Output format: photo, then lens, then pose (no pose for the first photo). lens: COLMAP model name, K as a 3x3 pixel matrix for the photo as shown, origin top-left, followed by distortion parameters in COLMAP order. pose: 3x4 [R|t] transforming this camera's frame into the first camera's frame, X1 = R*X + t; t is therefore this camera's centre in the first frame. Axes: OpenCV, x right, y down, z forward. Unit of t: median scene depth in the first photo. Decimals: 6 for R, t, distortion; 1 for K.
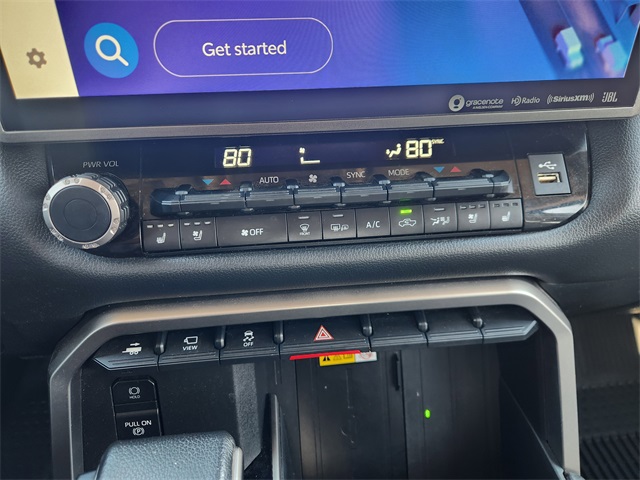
lens RADIAL K [[422.2, 0, 320.0], [0, 422.2, 240.0], [0, 0, 1]] dist [0.037728, -0.000522]
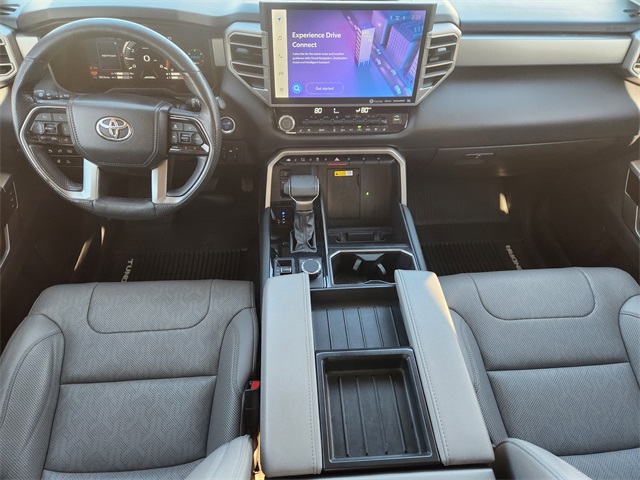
lens RADIAL K [[422.2, 0, 320.0], [0, 422.2, 240.0], [0, 0, 1]] dist [0.037728, -0.000522]
pose [[0.998987, 0.044449, 0.007087, -0.160418], [-0.044995, 0.982070, 0.183067, 0.280772], [0.001178, -0.183201, 0.983075, -3.289552]]
